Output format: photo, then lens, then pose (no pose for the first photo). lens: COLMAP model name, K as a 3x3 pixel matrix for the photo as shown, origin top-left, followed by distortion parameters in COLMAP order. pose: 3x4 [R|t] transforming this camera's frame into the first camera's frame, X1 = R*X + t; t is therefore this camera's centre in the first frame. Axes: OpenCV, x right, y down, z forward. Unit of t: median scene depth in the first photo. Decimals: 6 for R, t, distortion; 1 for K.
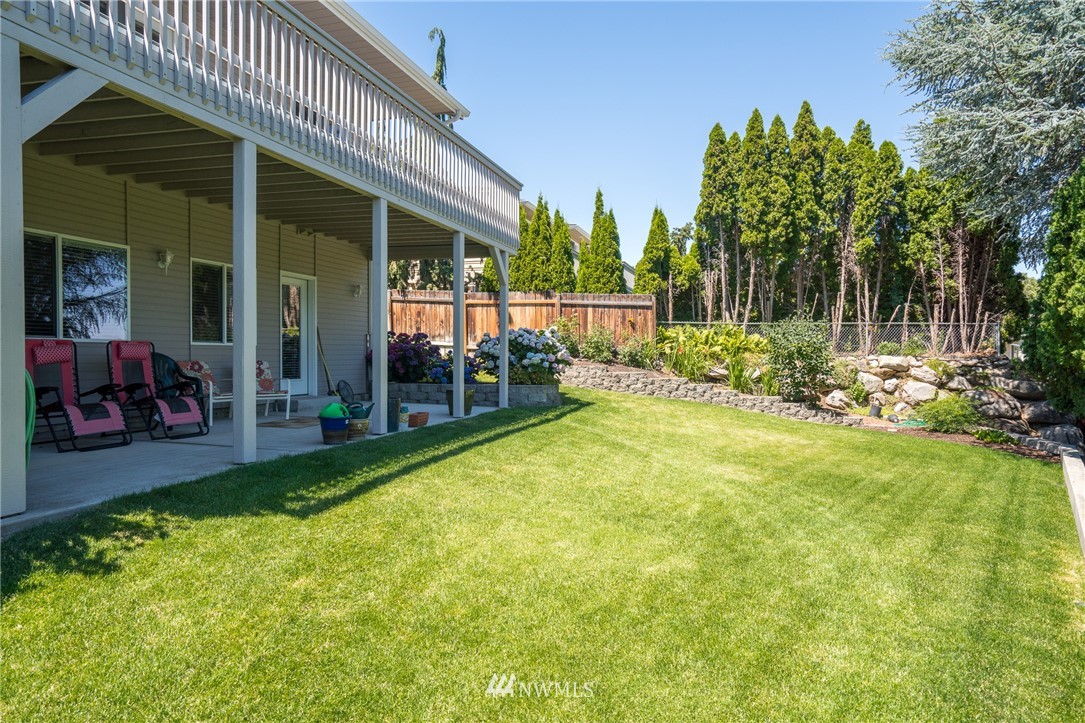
lens RADIAL K [[695.7, 0, 540.9], [0, 695.7, 352.8], [0, 0, 1]] dist [0.002651, 0.002806]
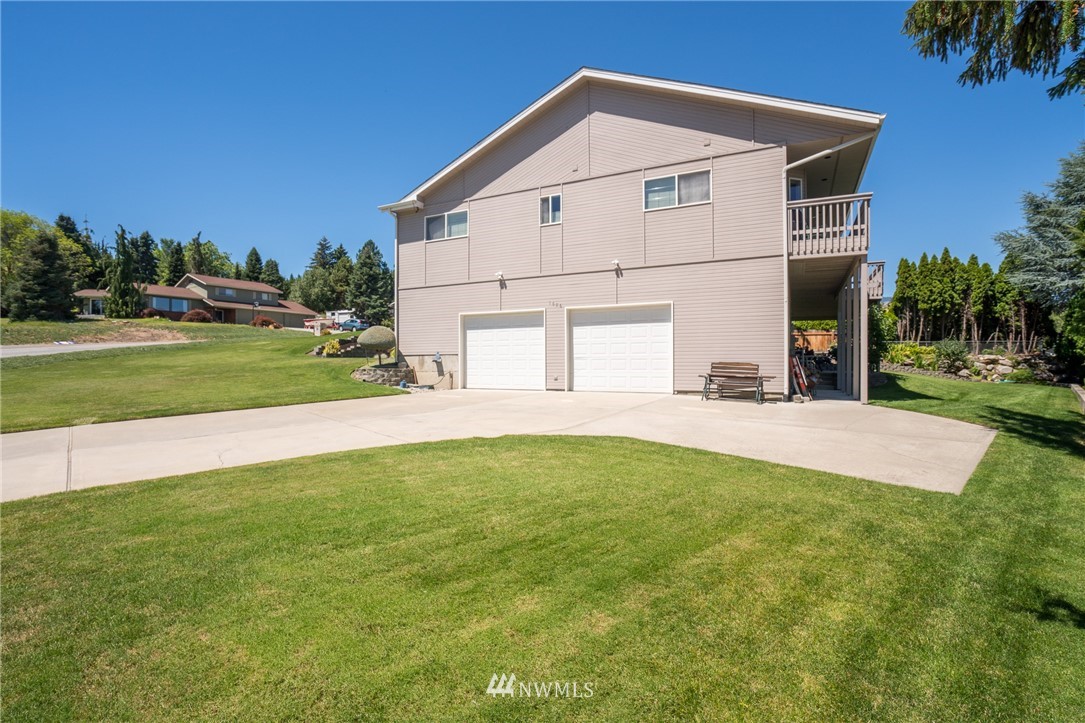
lens RADIAL K [[488.1, 0, 537.6], [0, 488.1, 363.4], [0, 0, 1]] dist [-0.035816, 0.008054]
pose [[0.976426, -0.001491, -0.215849, -0.639318], [0.001271, 0.999999, -0.001160, 0.032271], [0.215850, 0.000858, 0.976426, -0.897125]]
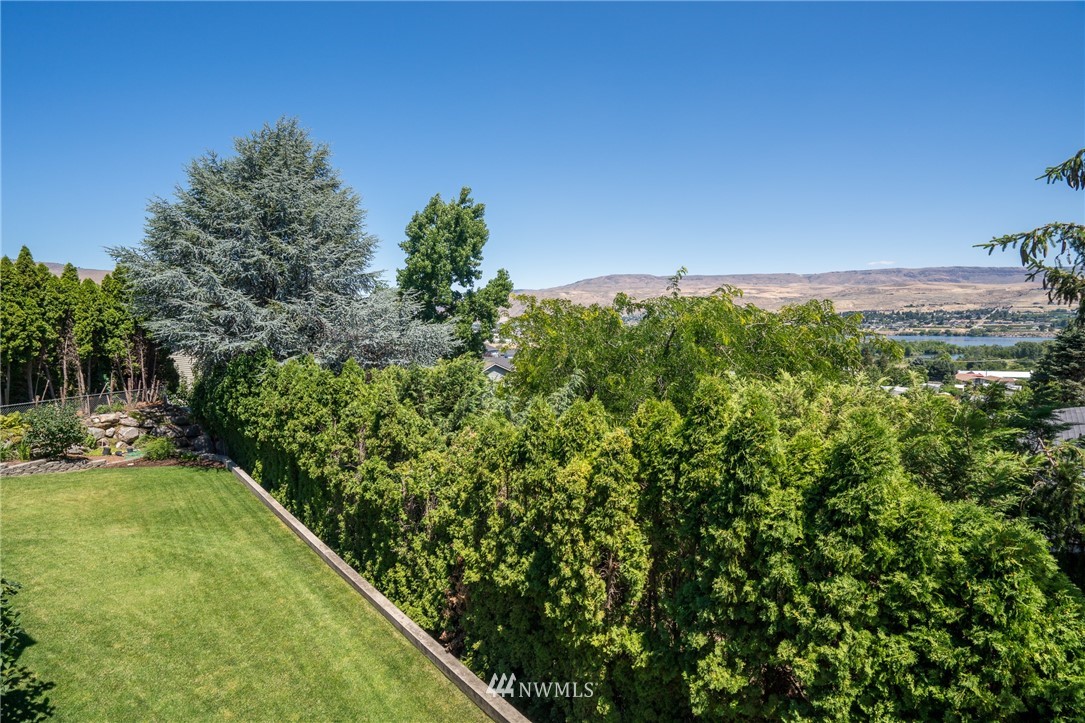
lens RADIAL K [[488.1, 0, 537.6], [0, 488.1, 363.4], [0, 0, 1]] dist [-0.035816, 0.008054]
pose [[0.198318, -0.087736, 0.976203, -0.386637], [0.007765, 0.996095, 0.087946, -0.205254], [-0.980107, -0.009861, 0.198225, -0.227997]]
